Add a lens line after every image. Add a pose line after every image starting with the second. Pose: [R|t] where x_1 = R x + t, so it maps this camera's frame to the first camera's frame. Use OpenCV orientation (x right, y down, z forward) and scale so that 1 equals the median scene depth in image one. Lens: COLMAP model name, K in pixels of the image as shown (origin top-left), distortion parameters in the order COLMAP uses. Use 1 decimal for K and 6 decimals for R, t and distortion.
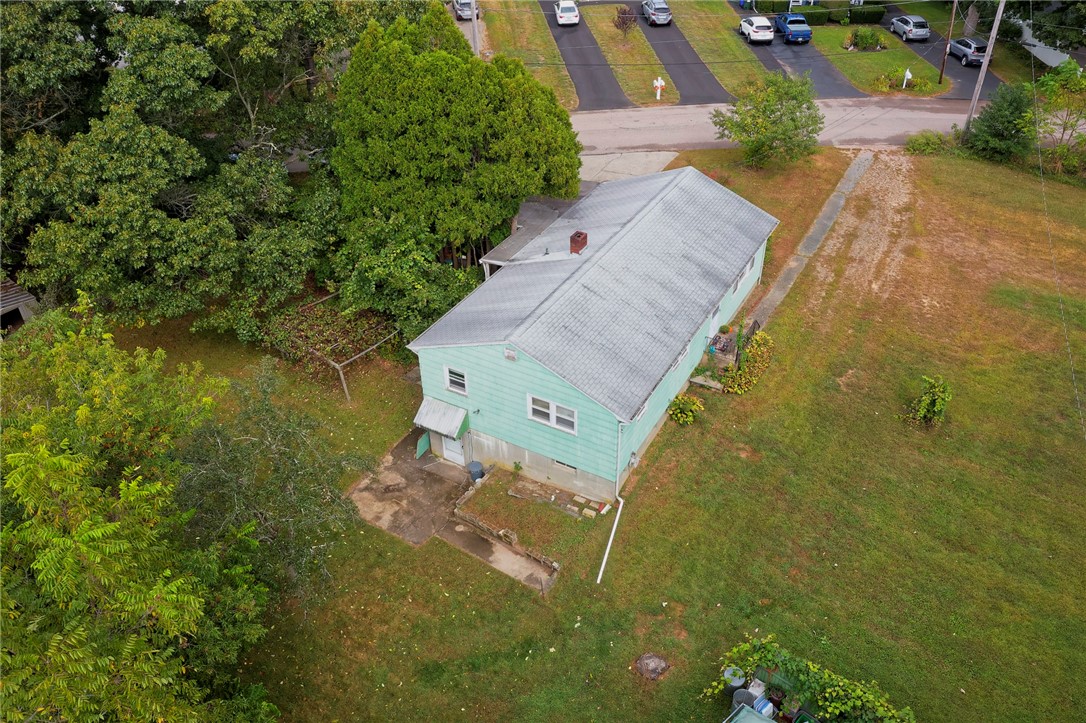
lens RADIAL K [[851.0, 0, 538.9], [0, 851.0, 361.0], [0, 0, 1]] dist [-0.021868, 0.001496]
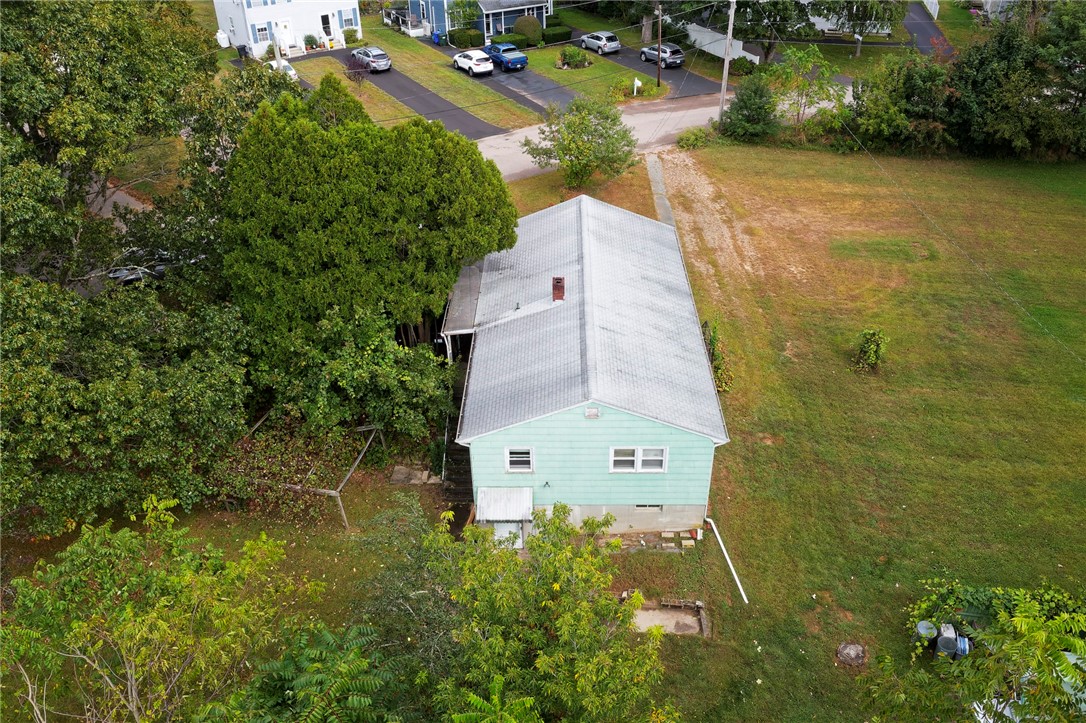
lens RADIAL K [[851.0, 0, 541.0], [0, 851.0, 363.7], [0, 0, 1]] dist [-0.021868, 0.001496]
pose [[0.875756, -0.270325, 0.399969, -0.346047], [0.285912, 0.958015, 0.021469, -0.074899], [-0.388980, 0.095554, 0.916277, 0.109016]]
